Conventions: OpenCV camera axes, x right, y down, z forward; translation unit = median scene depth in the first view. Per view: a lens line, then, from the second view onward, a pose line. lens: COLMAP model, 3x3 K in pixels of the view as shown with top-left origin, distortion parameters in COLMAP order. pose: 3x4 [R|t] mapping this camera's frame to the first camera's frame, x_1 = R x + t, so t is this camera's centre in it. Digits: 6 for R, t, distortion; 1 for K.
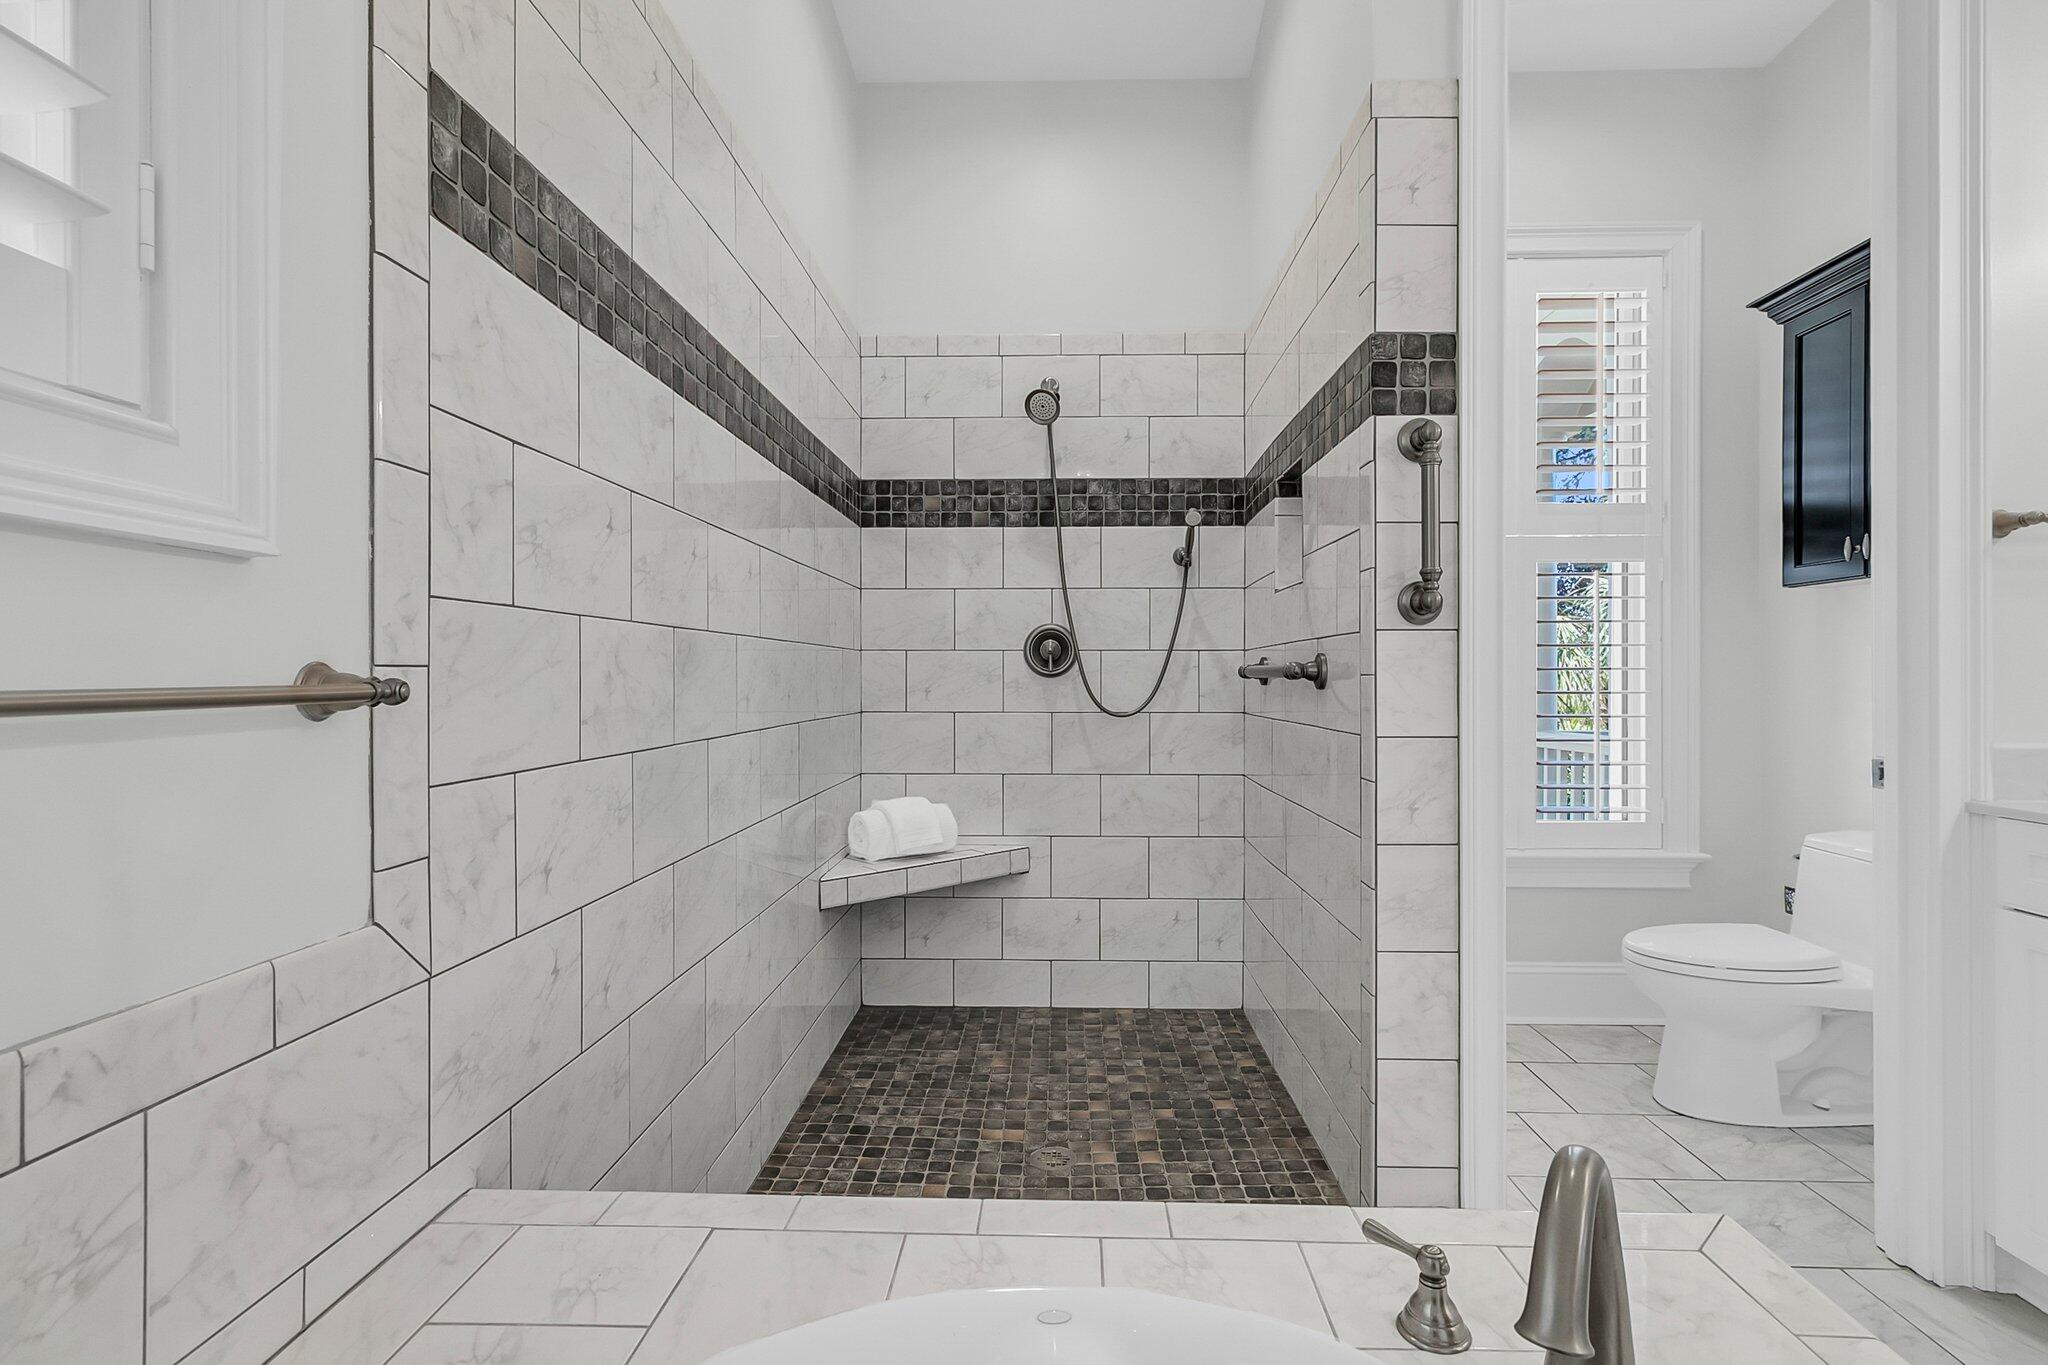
lens RADIAL K [[977.9, 0, 1031.2], [0, 977.9, 673.3], [0, 0, 1]] dist [0.000715, -0.000313]
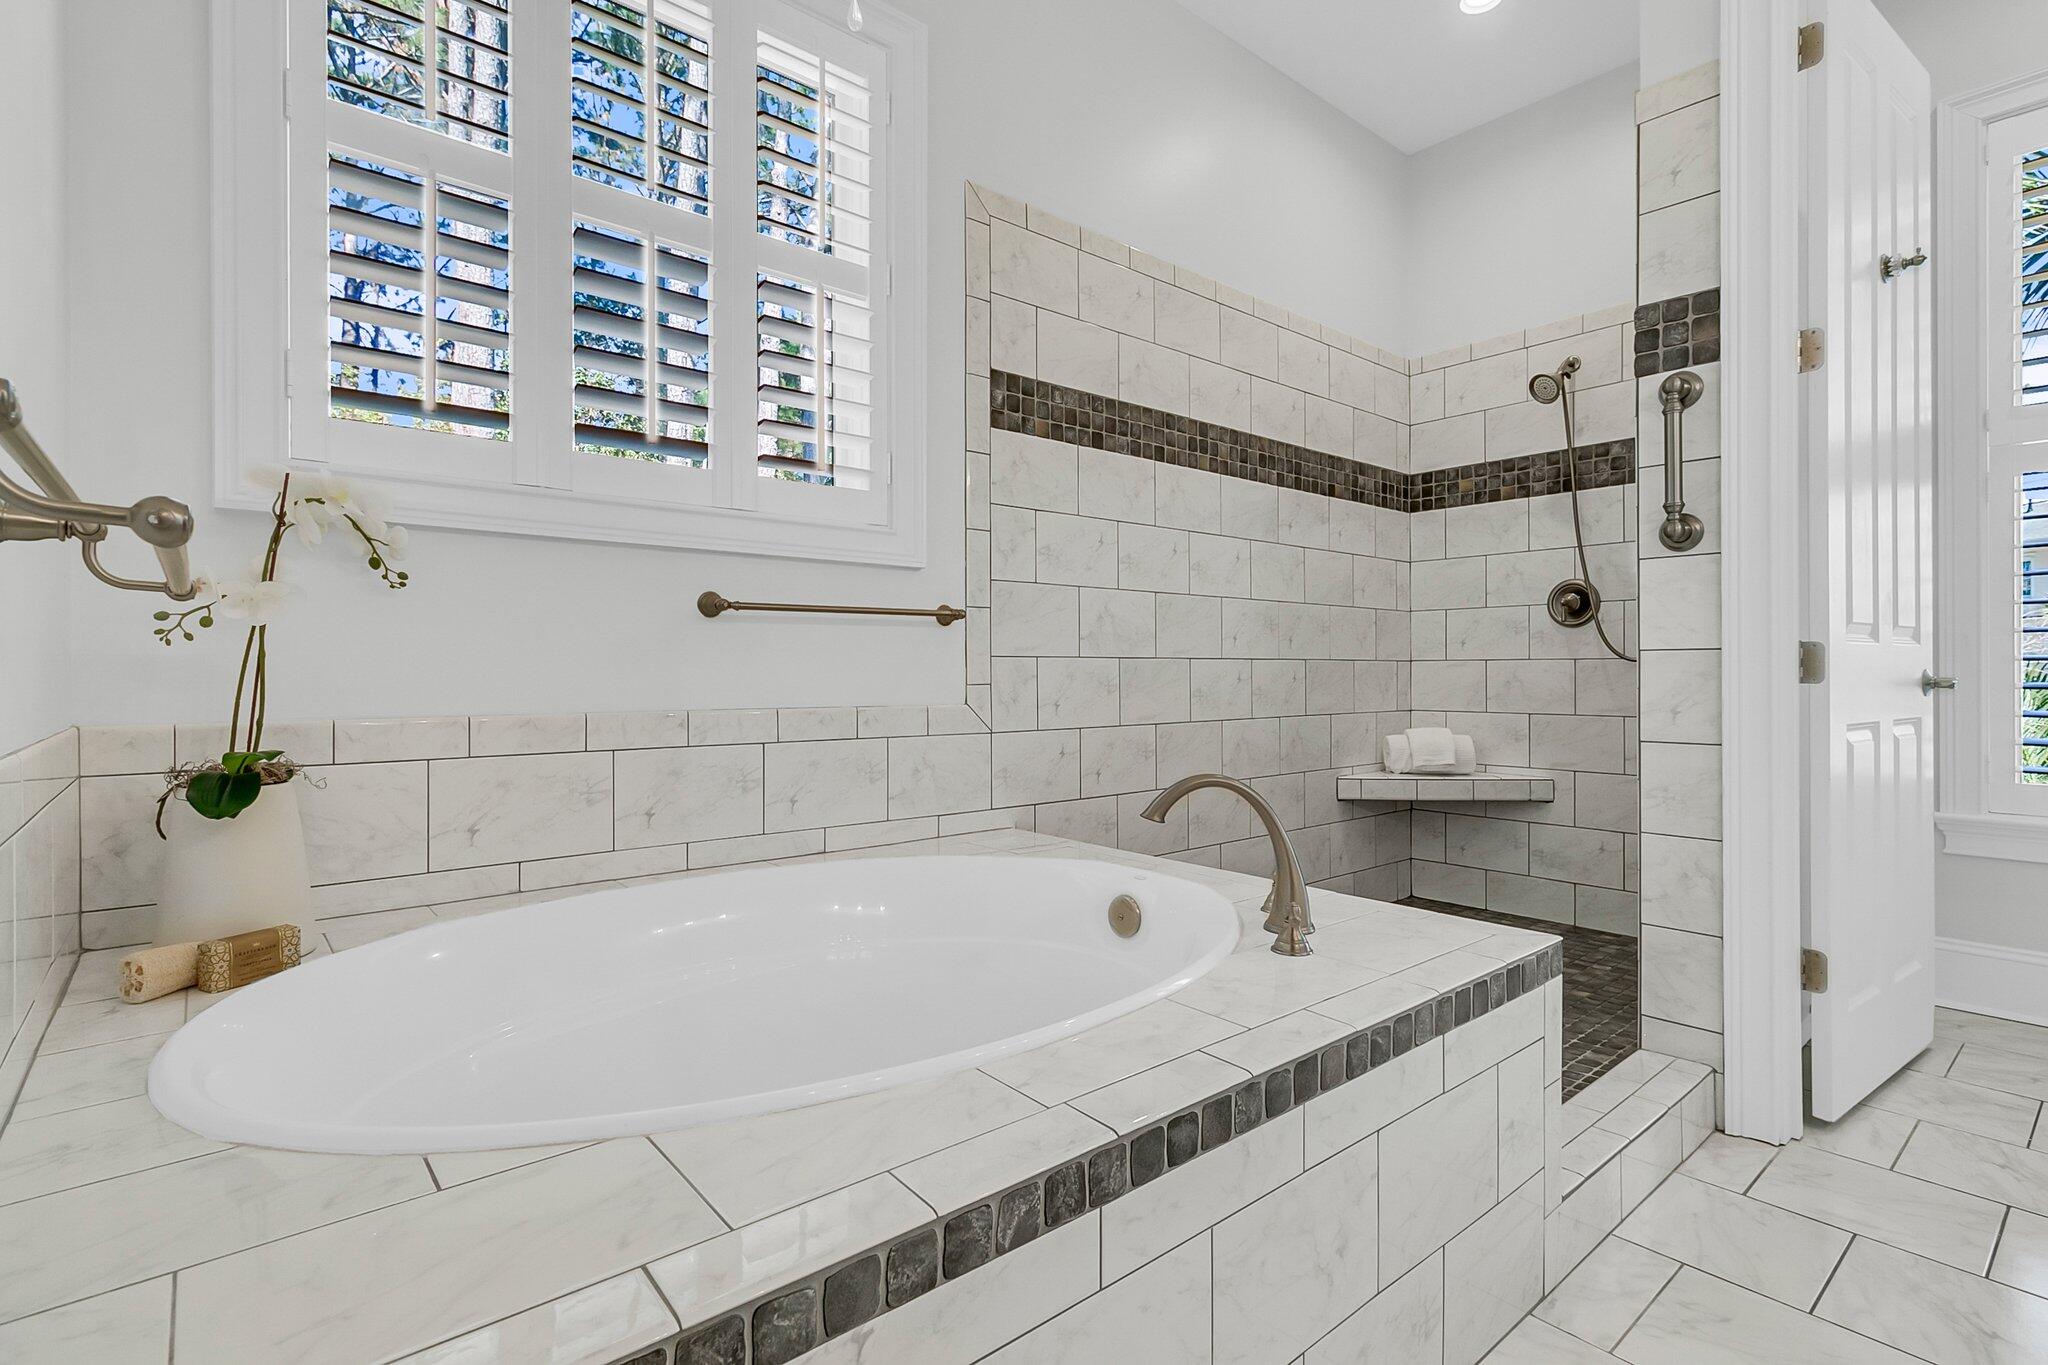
lens RADIAL K [[977.9, 0, 1031.2], [0, 977.9, 673.3], [0, 0, 1]] dist [0.000715, -0.000313]
pose [[0.666907, -0.001311, -0.745140, 0.741552], [0.004171, 0.999989, 0.001974, 0.087436], [0.745129, -0.004424, 0.666905, -0.333213]]
